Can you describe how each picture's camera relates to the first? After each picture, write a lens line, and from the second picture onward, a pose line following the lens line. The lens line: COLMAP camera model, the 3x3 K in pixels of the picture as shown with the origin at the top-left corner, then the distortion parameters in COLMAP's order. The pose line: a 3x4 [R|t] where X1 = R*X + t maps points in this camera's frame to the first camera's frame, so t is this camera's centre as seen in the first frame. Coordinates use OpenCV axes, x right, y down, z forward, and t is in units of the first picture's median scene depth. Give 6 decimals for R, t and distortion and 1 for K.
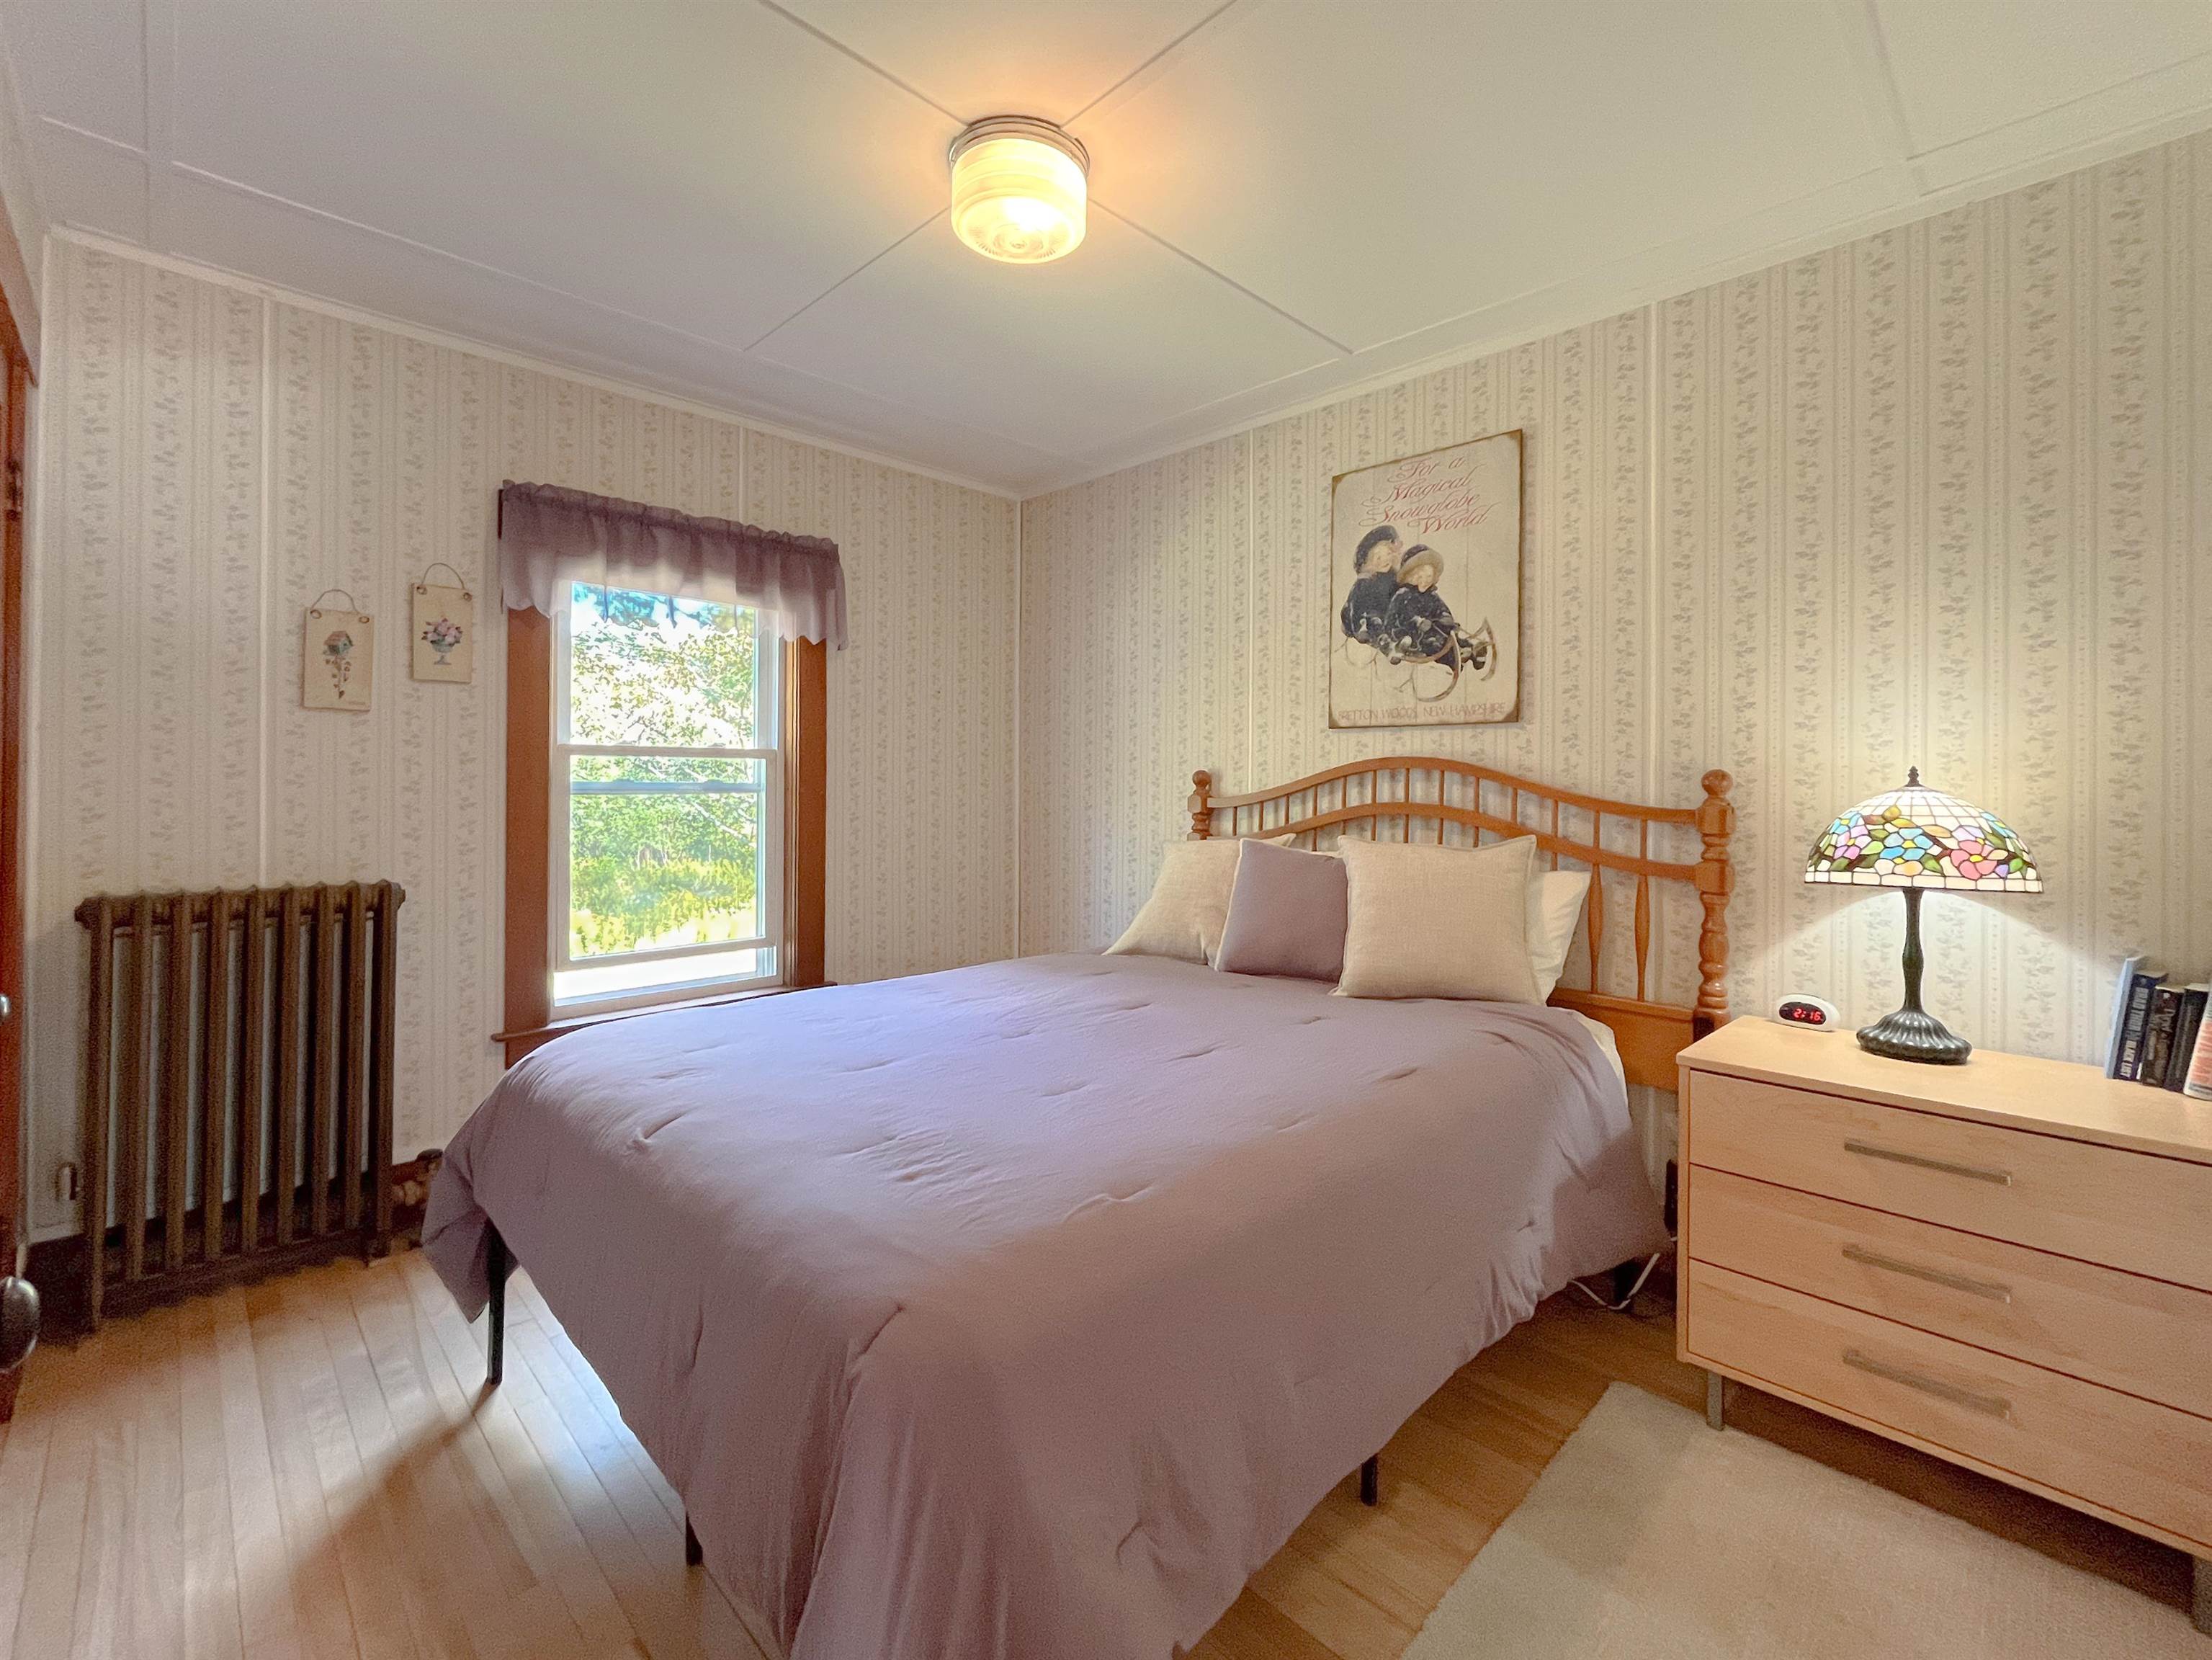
lens RADIAL K [[941.2, 0, 1129.7], [0, 941.2, 835.9], [0, 0, 1]] dist [-0.010424, -0.000032]
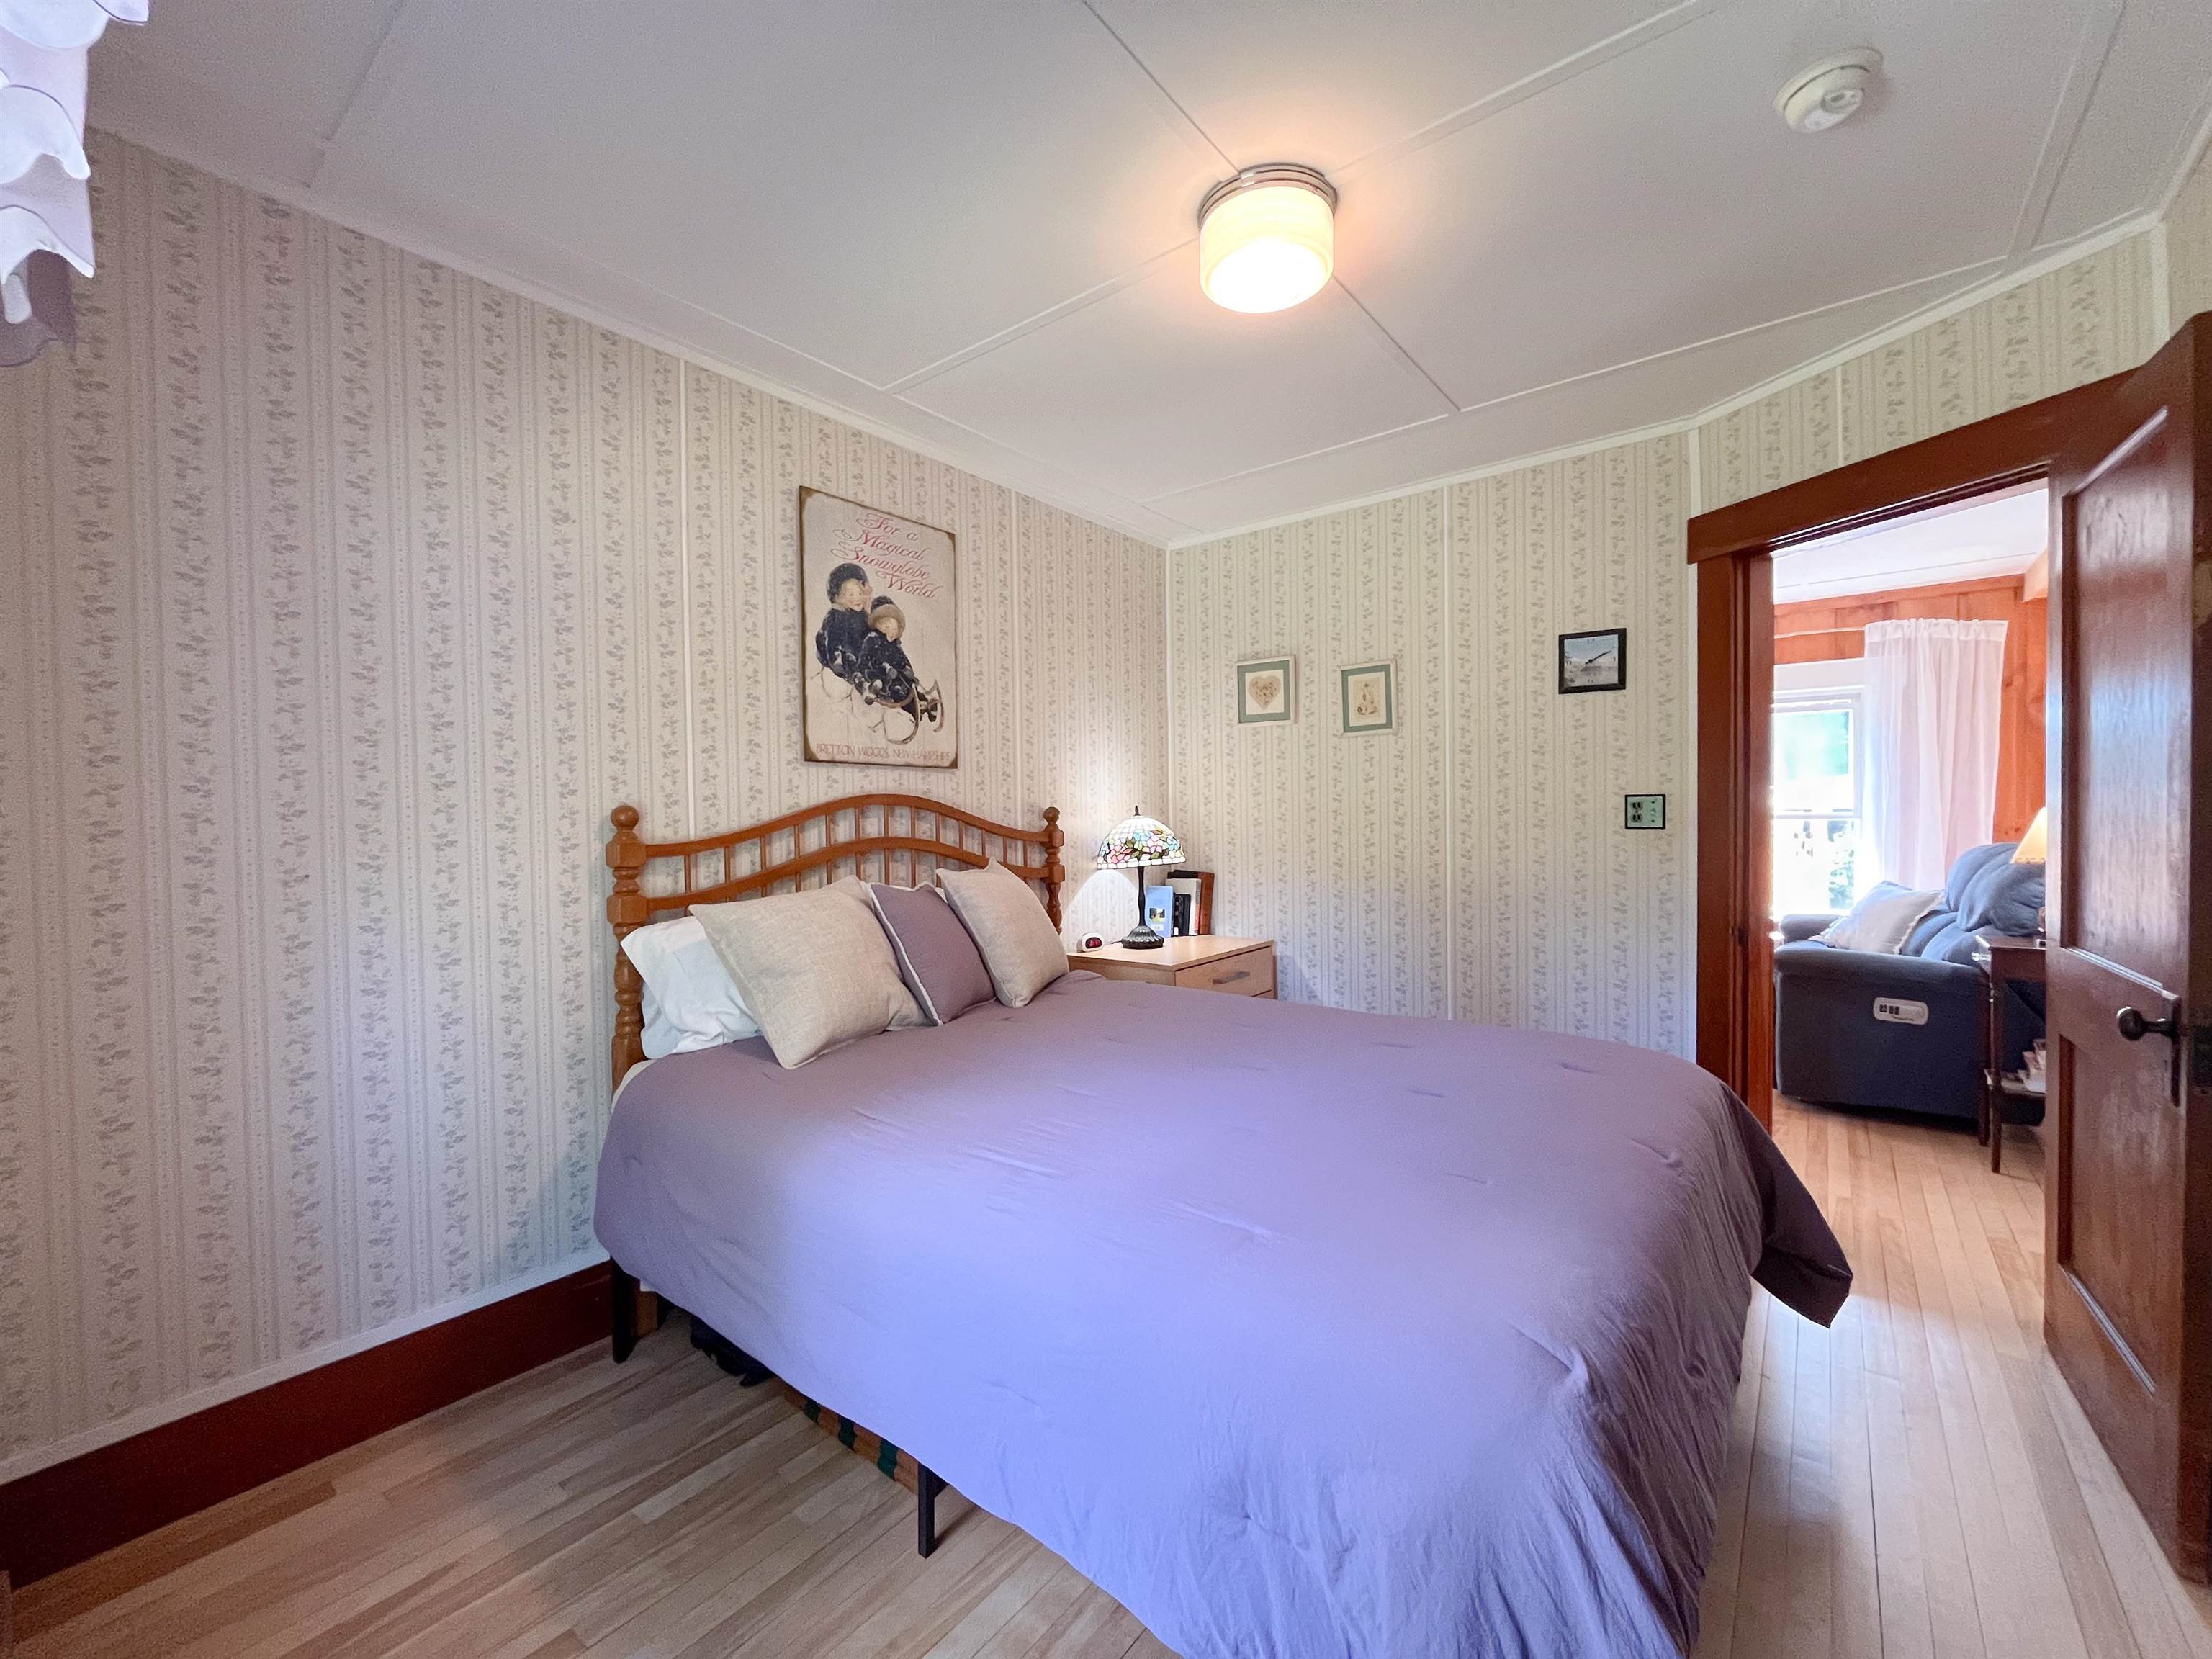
lens RADIAL K [[913.3, 0, 1106.2], [0, 913.3, 844.3], [0, 0, 1]] dist [-0.000125, -0.000027]
pose [[-0.112229, -0.048448, 0.992501, -0.754904], [0.055480, 0.996947, 0.054938, -0.070371], [-0.992132, 0.061230, -0.109198, 0.867693]]
